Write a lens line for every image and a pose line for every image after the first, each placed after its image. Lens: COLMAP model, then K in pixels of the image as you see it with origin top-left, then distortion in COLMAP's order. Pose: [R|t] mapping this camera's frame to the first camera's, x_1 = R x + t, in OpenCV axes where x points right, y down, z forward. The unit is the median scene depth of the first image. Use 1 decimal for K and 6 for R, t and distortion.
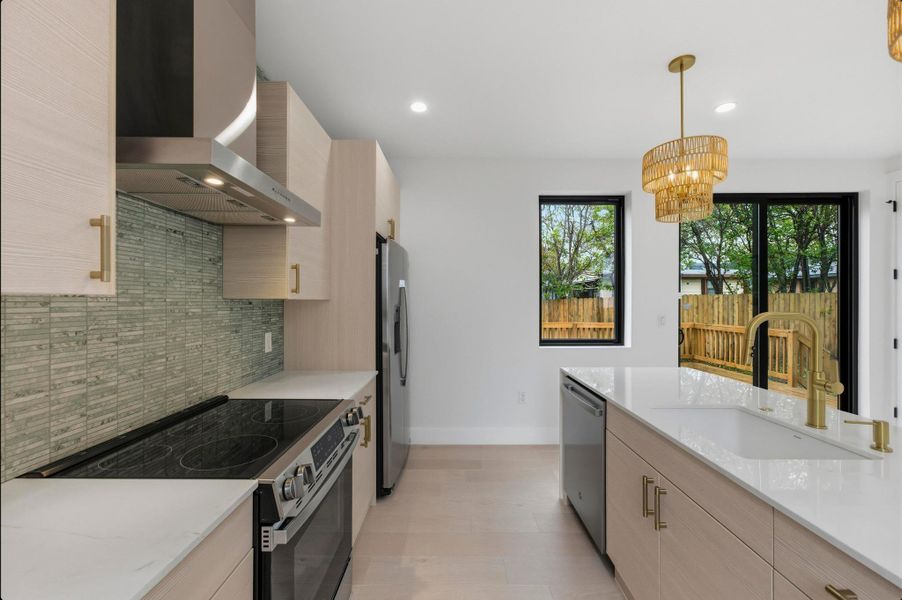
lens RADIAL K [[357.3, 0, 451.9], [0, 357.3, 300.6], [0, 0, 1]] dist [-0.012376, 0.006509]
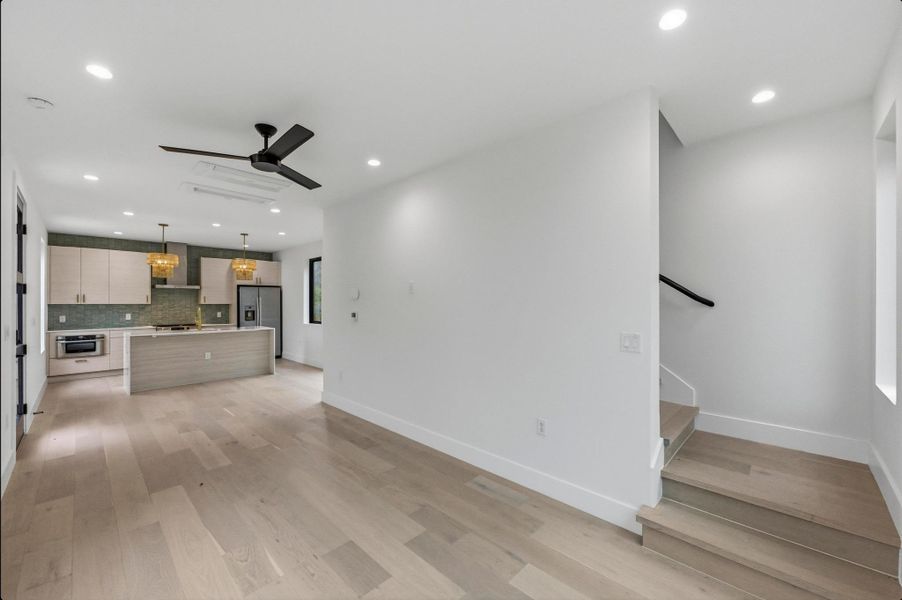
lens RADIAL K [[356.5, 0, 455.6], [0, 356.5, 303.1], [0, 0, 1]] dist [0.000962, -0.000023]
pose [[0.725619, 0.000173, -0.688097, 2.056377], [0.002355, 0.999993, 0.002735, -0.008115], [0.688093, -0.003605, 0.725614, -0.039261]]
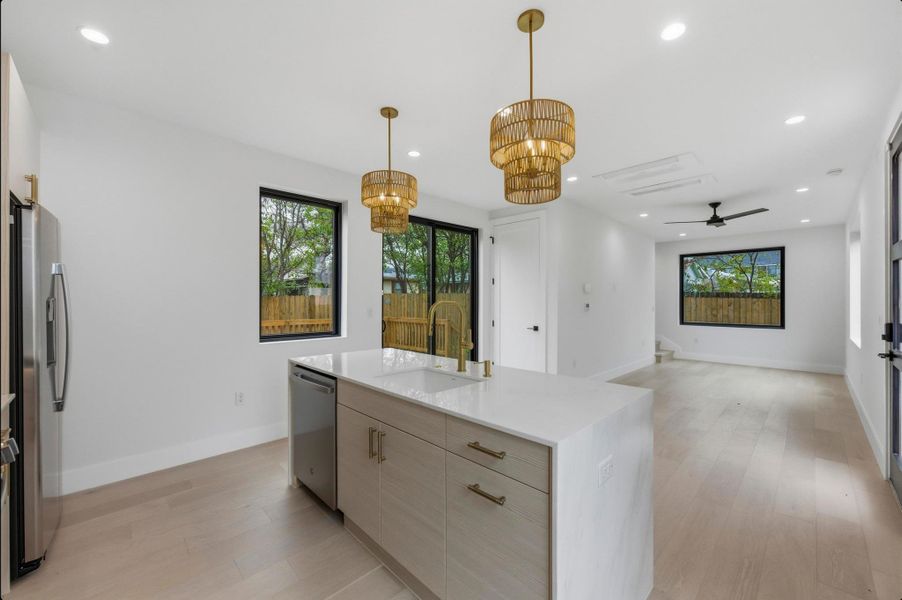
lens RADIAL K [[357.3, 0, 451.9], [0, 357.3, 300.6], [0, 0, 1]] dist [-0.012376, 0.006509]
pose [[0.711469, -0.002398, 0.702714, -0.049006], [-0.000429, 0.999993, 0.003847, 0.007731], [-0.702718, -0.003038, 0.711462, -0.040882]]
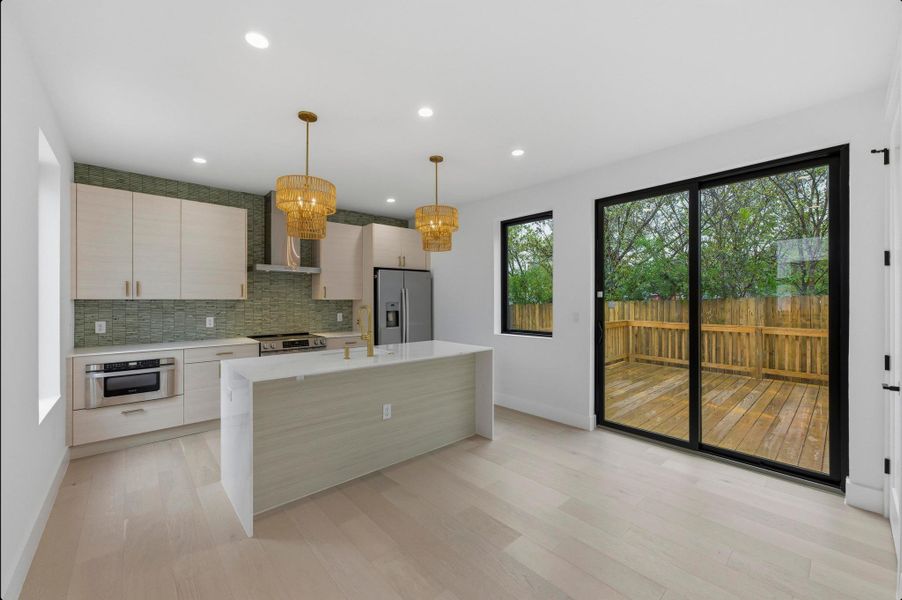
lens RADIAL K [[357.3, 0, 451.9], [0, 357.3, 300.6], [0, 0, 1]] dist [-0.012376, 0.006509]
pose [[0.670624, -0.000767, -0.741797, 0.900371], [0.003522, 0.999991, 0.002150, 0.000538], [0.741789, -0.004054, 0.670621, -0.037698]]
